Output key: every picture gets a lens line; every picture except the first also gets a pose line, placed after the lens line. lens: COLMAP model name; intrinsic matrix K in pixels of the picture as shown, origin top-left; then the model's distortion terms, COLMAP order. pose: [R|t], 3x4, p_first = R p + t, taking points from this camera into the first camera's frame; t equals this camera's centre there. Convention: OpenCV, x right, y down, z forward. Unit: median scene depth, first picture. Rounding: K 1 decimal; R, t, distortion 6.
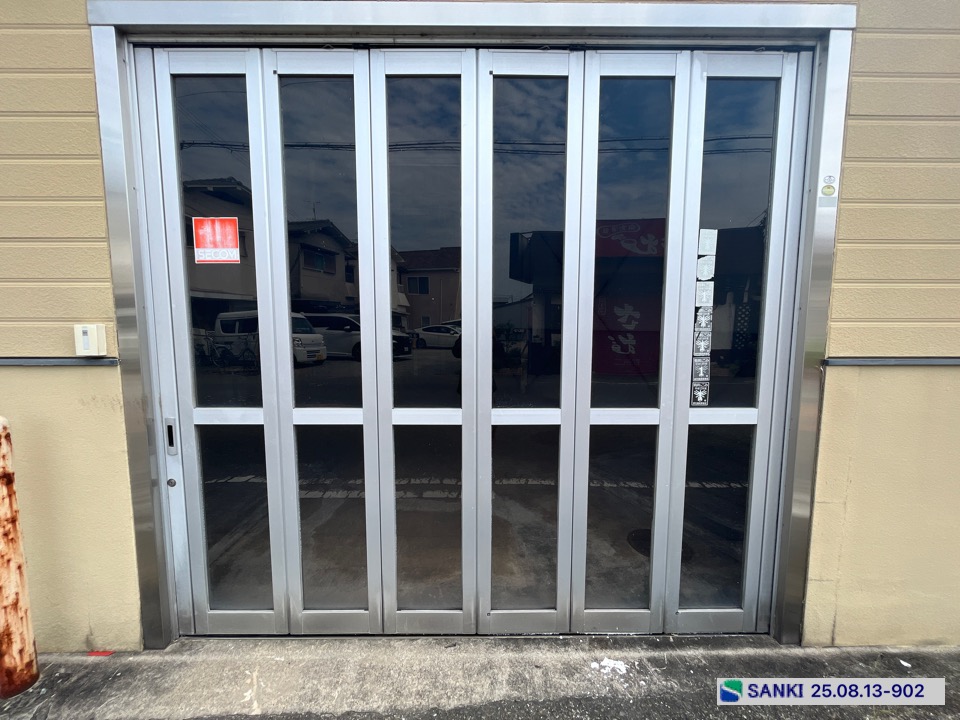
lens RADIAL K [[386.5, 0, 476.1], [0, 386.5, 359.2], [0, 0, 1]] dist [-0.001753, -0.000149]
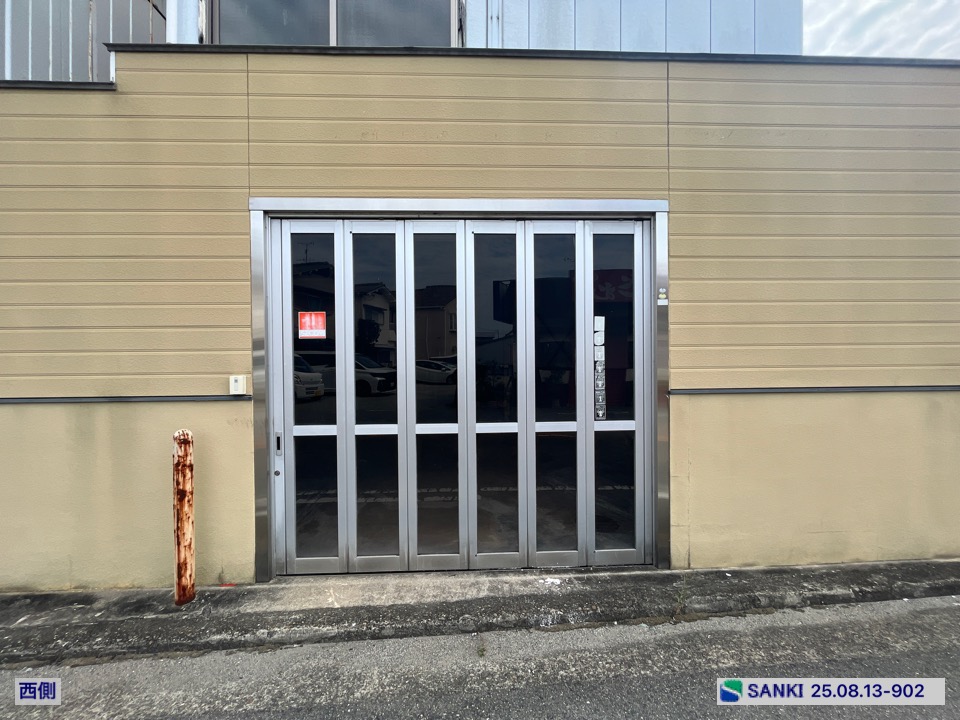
lens RADIAL K [[386.5, 0, 476.4], [0, 386.5, 359.8], [0, 0, 1]] dist [-0.001753, -0.000149]
pose [[0.999481, -0.010856, 0.030346, -0.005374], [0.013455, 0.996133, -0.086818, 0.001312], [-0.029286, 0.087181, 0.995762, -0.694935]]
